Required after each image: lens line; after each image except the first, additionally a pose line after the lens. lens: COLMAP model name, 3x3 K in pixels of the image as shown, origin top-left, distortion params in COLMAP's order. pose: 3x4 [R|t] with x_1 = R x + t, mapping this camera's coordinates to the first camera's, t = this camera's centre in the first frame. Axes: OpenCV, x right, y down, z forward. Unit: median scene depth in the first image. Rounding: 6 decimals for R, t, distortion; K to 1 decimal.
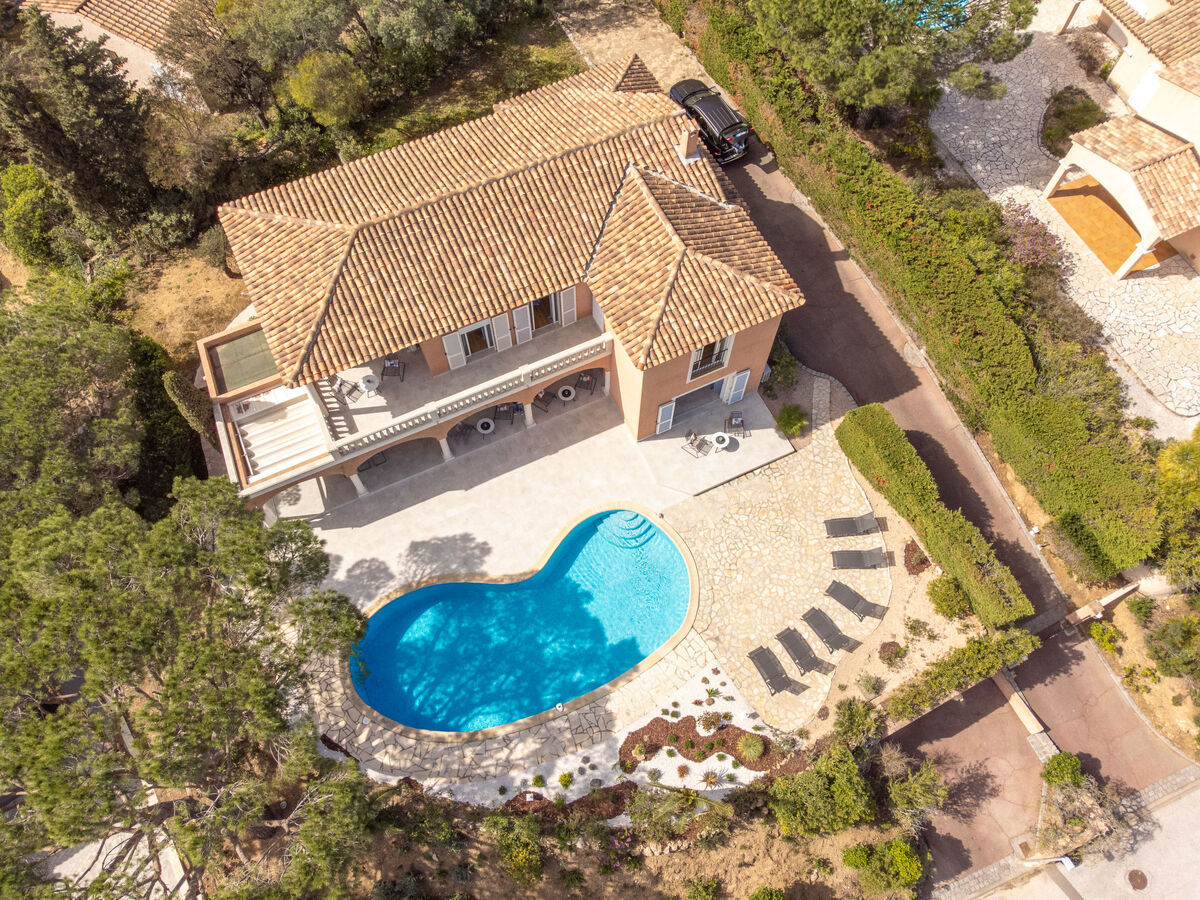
lens RADIAL K [[896.0, 0, 595.8], [0, 896.0, 456.2], [0, 0, 1]] dist [0.001926, 0.032575]
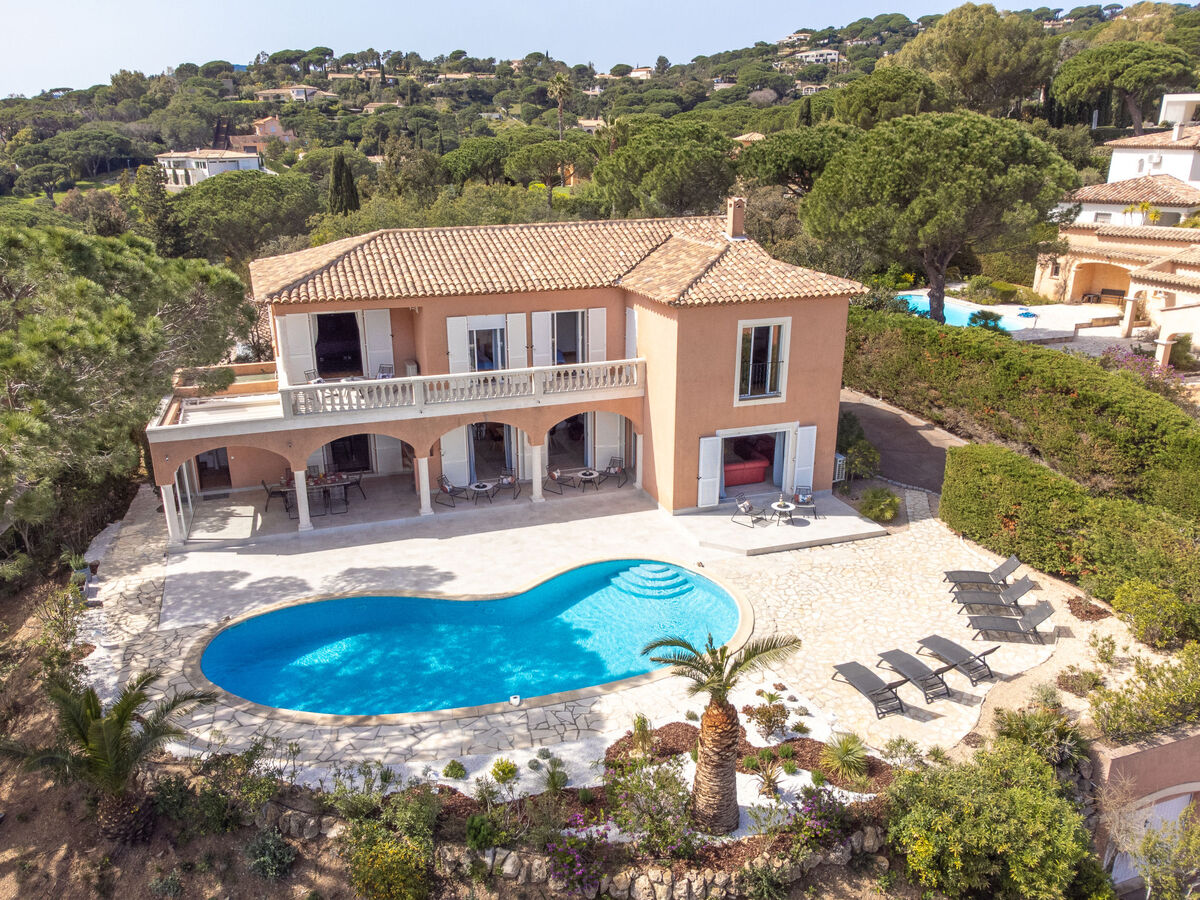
lens RADIAL K [[977.3, 0, 596.6], [0, 977.3, 494.5], [0, 0, 1]] dist [-0.006641, -0.001335]
pose [[0.994067, 0.035194, -0.102919, 0.075758], [-0.096577, 0.720873, -0.686305, 0.622864], [0.050038, 0.692173, 0.719995, 0.440726]]
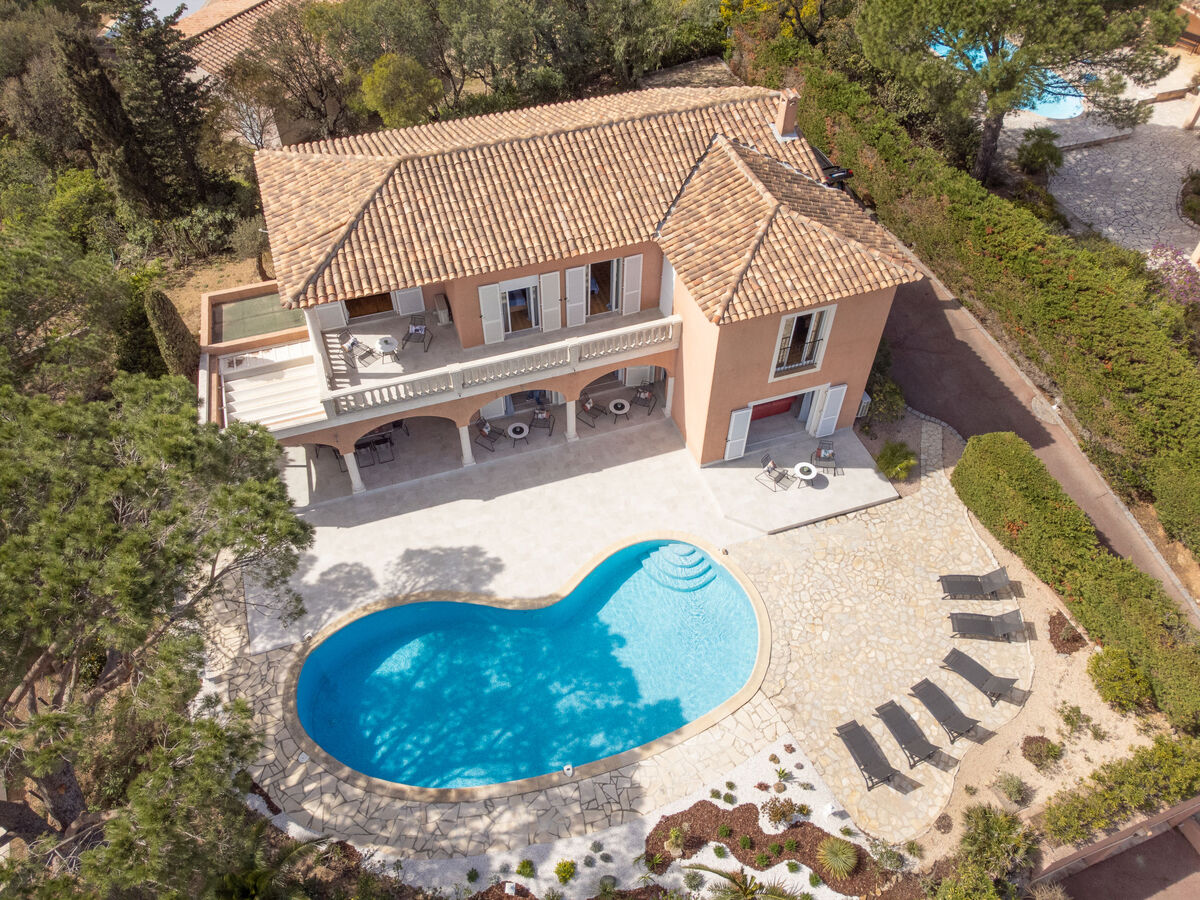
lens RADIAL K [[897.7, 0, 593.9], [0, 897.7, 461.0], [0, 0, 1]] dist [-0.027787, 0.073990]
pose [[0.993354, 0.088118, -0.074047, 0.011247], [-0.104892, 0.957917, -0.267194, 0.232766], [0.047386, 0.273185, 0.960794, 0.244751]]
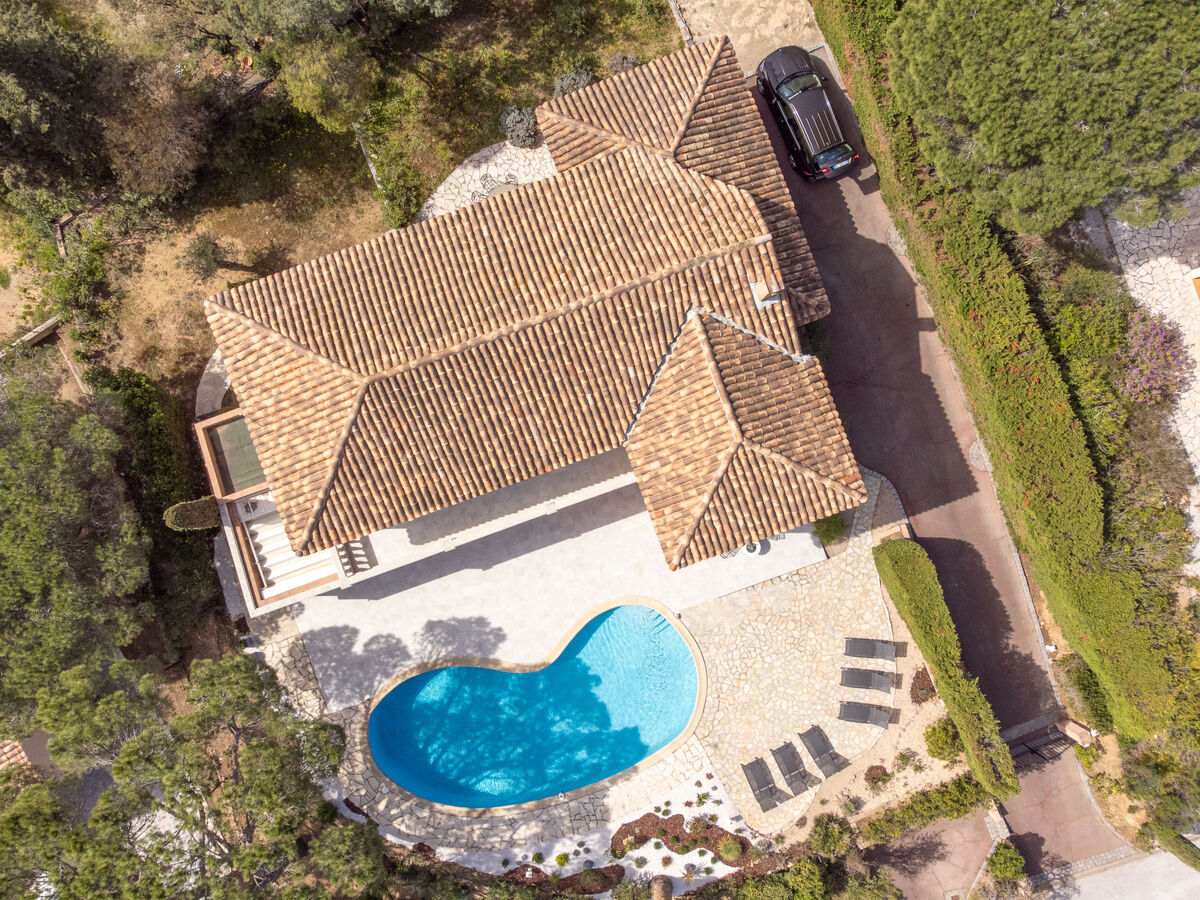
lens RADIAL K [[896.0, 0, 595.8], [0, 896.0, 456.2], [0, 0, 1]] dist [0.001926, 0.032575]
pose [[0.995232, 0.097533, 0.000553, -0.039649], [-0.088499, 0.900638, 0.425464, -0.559045], [0.040999, -0.423485, 0.904975, 0.191410]]
